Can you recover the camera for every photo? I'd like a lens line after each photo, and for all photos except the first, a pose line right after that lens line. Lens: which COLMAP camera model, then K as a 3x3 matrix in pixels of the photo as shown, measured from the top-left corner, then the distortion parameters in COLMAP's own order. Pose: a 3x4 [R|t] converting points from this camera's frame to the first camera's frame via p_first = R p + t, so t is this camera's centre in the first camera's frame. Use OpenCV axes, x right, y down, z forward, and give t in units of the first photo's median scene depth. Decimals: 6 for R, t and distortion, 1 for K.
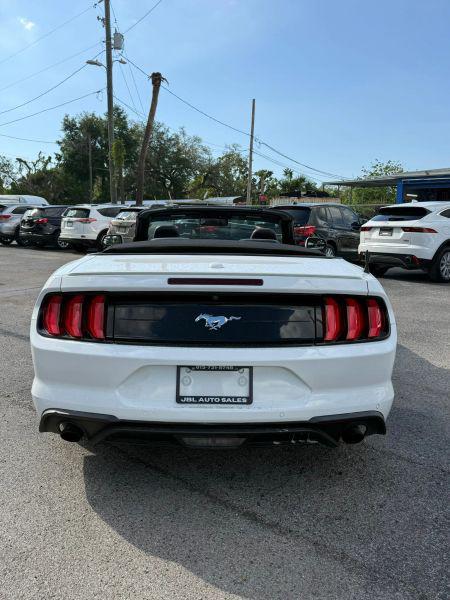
lens RADIAL K [[505.3, 0, 224.1], [0, 505.3, 297.6], [0, 0, 1]] dist [0.050970, -0.075724]
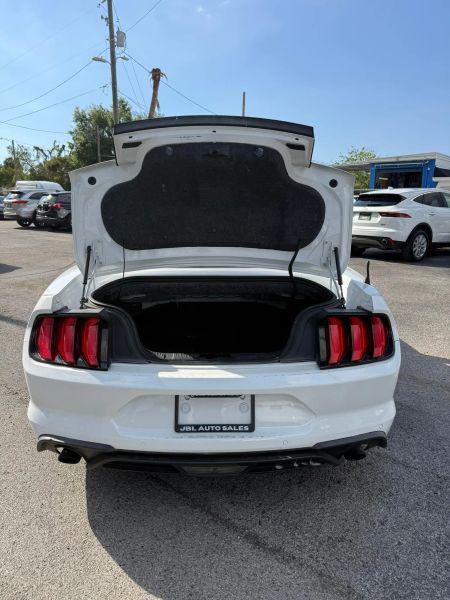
lens RADIAL K [[433.8, 0, 223.9], [0, 433.8, 298.9], [0, 0, 1]] dist [0.024140, -0.036994]
pose [[0.999894, -0.009654, 0.010907, -0.007149], [0.008839, 0.997330, 0.072495, -0.081368], [-0.011578, -0.072391, 0.997309, 0.156168]]
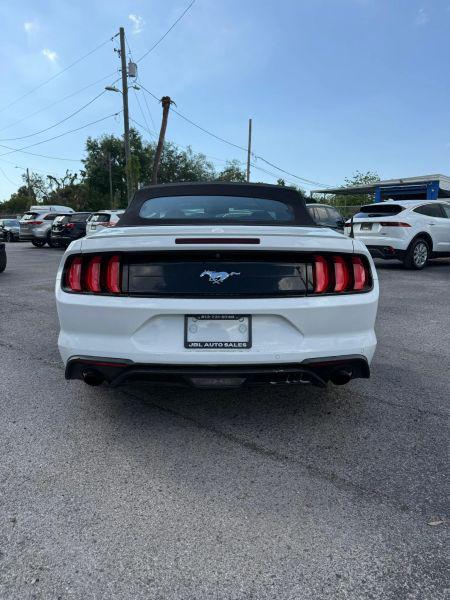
lens RADIAL K [[433.8, 0, 223.8], [0, 433.8, 301.7], [0, 0, 1]] dist [0.024140, -0.036994]
pose [[0.999869, -0.013988, -0.008161, 0.002373], [0.014132, 0.999740, 0.017894, 0.070683], [0.007909, -0.018007, 0.999807, 0.024800]]
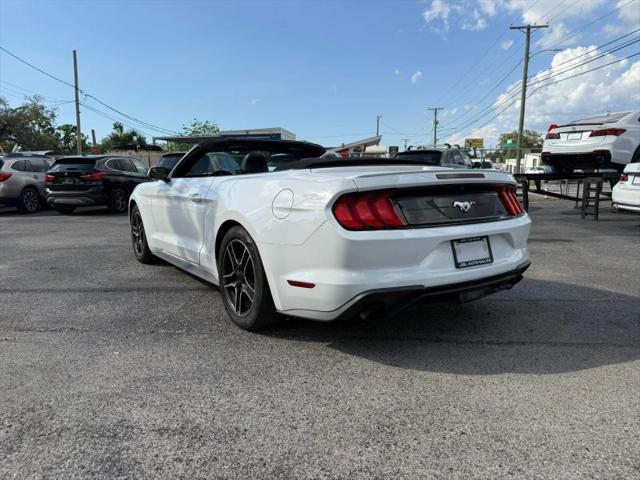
lens RADIAL K [[462.8, 0, 322.9], [0, 462.8, 242.1], [0, 0, 1]] dist [0.024140, -0.036994]
pose [[0.829159, -0.097256, 0.550488, -0.826920], [0.102896, 0.994476, 0.020712, 0.064023], [-0.549462, 0.039469, 0.834586, 0.150481]]
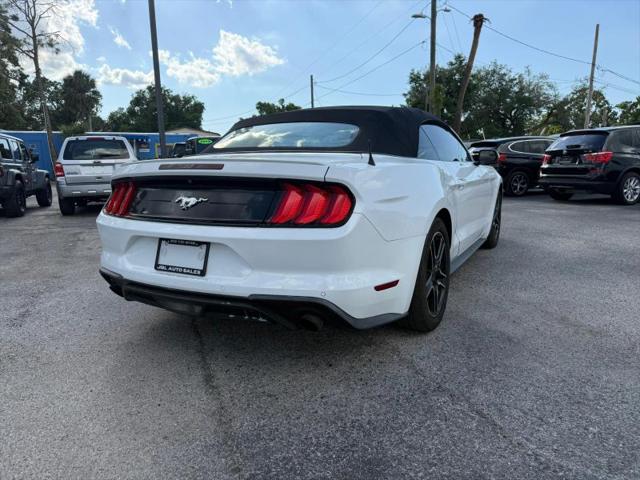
lens RADIAL K [[462.8, 0, 320.2], [0, 462.8, 240.3], [0, 0, 1]] dist [0.024140, -0.036994]
pose [[0.869357, 0.049044, -0.491744, 0.617132], [-0.043976, 0.998793, 0.021868, 0.079025], [0.492223, 0.002614, 0.870465, 0.194911]]
